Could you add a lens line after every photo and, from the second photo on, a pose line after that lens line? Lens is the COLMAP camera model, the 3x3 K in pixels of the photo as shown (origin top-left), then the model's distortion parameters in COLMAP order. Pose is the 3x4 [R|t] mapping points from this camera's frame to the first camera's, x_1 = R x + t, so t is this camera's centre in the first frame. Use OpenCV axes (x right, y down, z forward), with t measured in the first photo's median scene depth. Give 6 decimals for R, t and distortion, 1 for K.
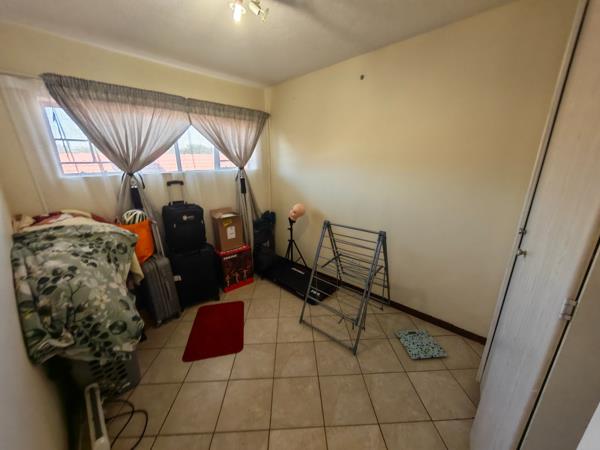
lens RADIAL K [[223.7, 0, 299.6], [0, 223.7, 225.9], [0, 0, 1]] dist [-0.001352, -0.000019]
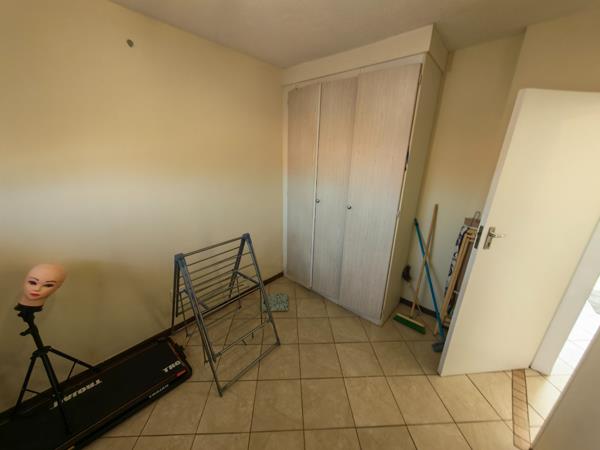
lens RADIAL K [[223.7, 0, 299.6], [0, 223.7, 225.9], [0, 0, 1]] dist [-0.001352, -0.000019]
pose [[-0.010291, -0.300808, 0.953629, -0.543080], [0.260320, 0.919990, 0.293006, -0.220212], [-0.965468, 0.251264, 0.068839, 0.600218]]
